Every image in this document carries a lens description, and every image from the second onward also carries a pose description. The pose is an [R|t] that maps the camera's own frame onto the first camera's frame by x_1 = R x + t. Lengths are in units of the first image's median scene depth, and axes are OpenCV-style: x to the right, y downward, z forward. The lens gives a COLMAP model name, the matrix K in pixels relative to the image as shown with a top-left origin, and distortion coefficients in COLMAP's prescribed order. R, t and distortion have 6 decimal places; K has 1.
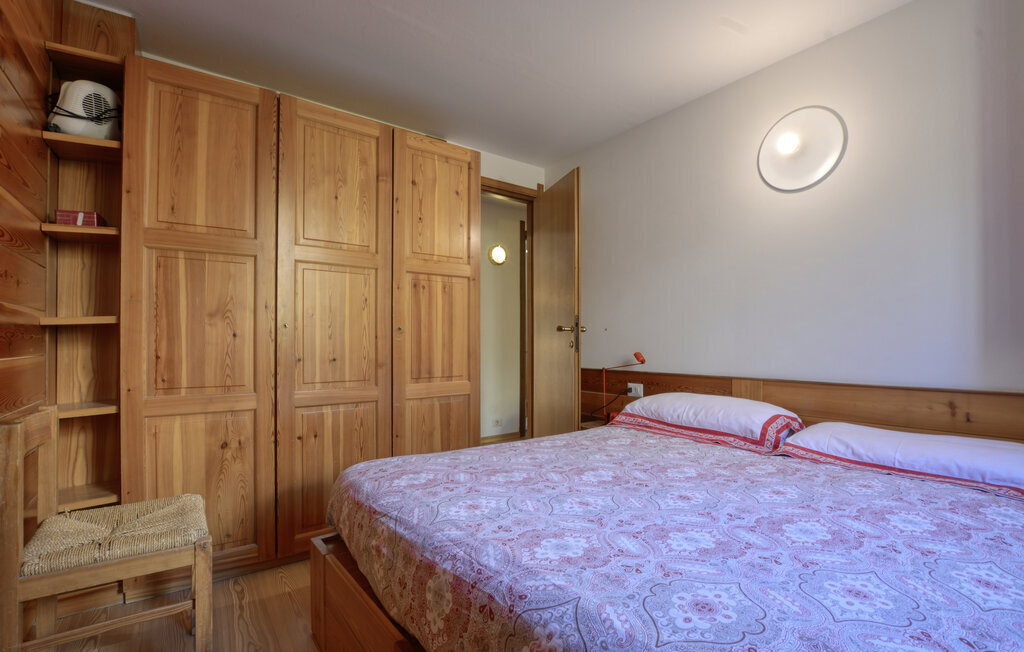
lens RADIAL K [[471.3, 0, 511.6], [0, 471.3, 361.1], [0, 0, 1]] dist [-0.035542, 0.000374]
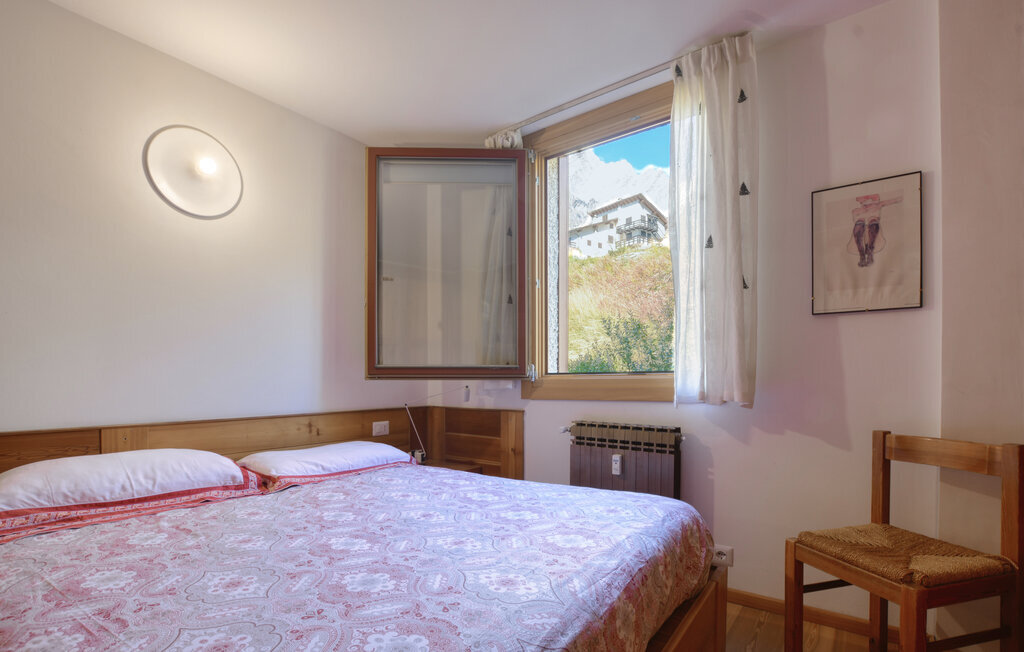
lens RADIAL K [[467.5, 0, 511.9], [0, 467.5, 386.6], [0, 0, 1]] dist [-0.002257, -0.000139]
pose [[-0.299652, -0.013703, 0.953950, -0.529030], [0.030549, 0.999246, 0.023950, -0.032855], [-0.953559, 0.036319, -0.299008, 0.750560]]
